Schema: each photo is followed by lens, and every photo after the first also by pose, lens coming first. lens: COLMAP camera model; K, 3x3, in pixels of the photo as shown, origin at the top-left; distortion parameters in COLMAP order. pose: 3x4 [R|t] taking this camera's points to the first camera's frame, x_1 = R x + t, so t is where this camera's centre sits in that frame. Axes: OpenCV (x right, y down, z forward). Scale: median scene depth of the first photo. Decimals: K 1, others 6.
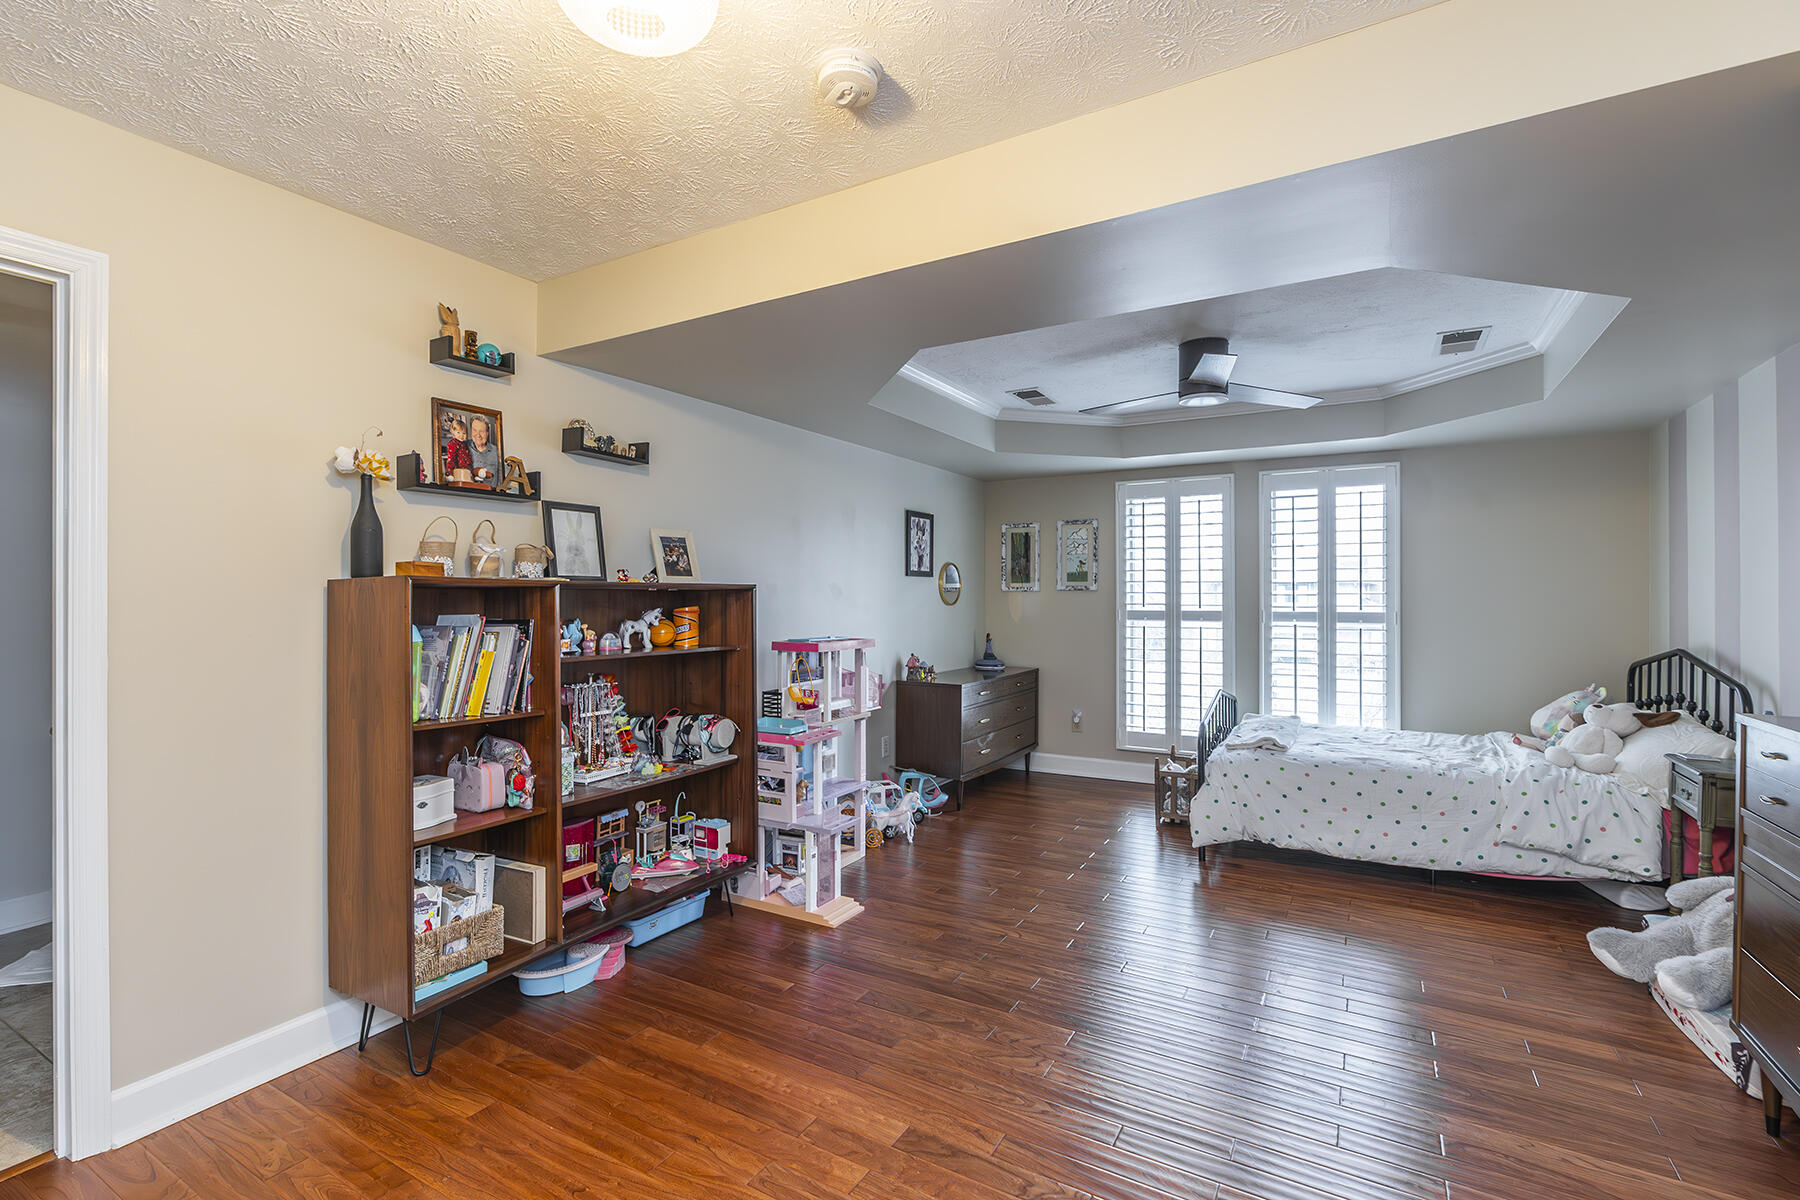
lens RADIAL K [[801.3, 0, 900.0], [0, 801.3, 600.0], [0, 0, 1]] dist [0.000640, 0.000203]
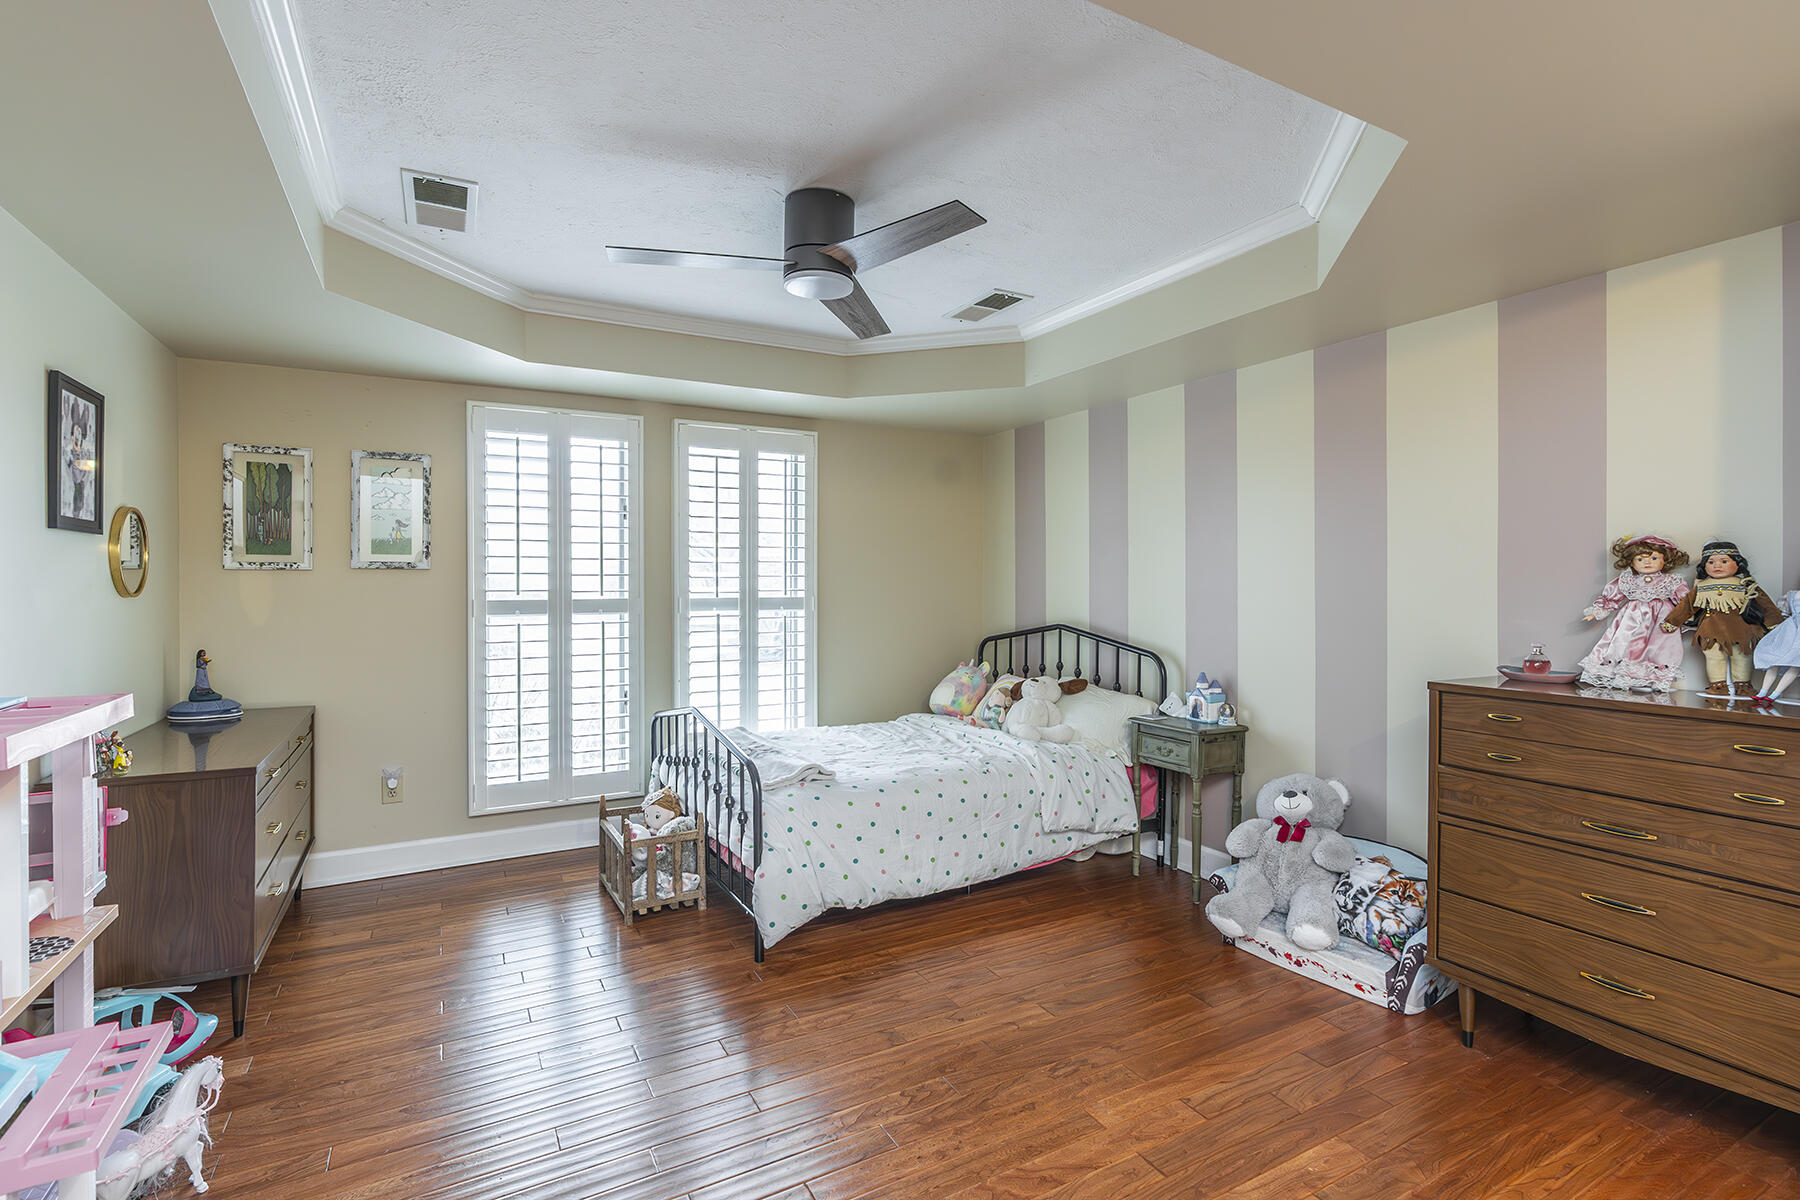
lens RADIAL K [[828.8, 0, 889.7], [0, 828.8, 585.1], [0, 0, 1]] dist [-0.004709, -0.000209]
pose [[0.525774, -0.003098, 0.850619, -0.123803], [0.004824, 0.999988, 0.000660, 0.001656], [-0.850611, 0.003756, 0.525782, 0.389936]]
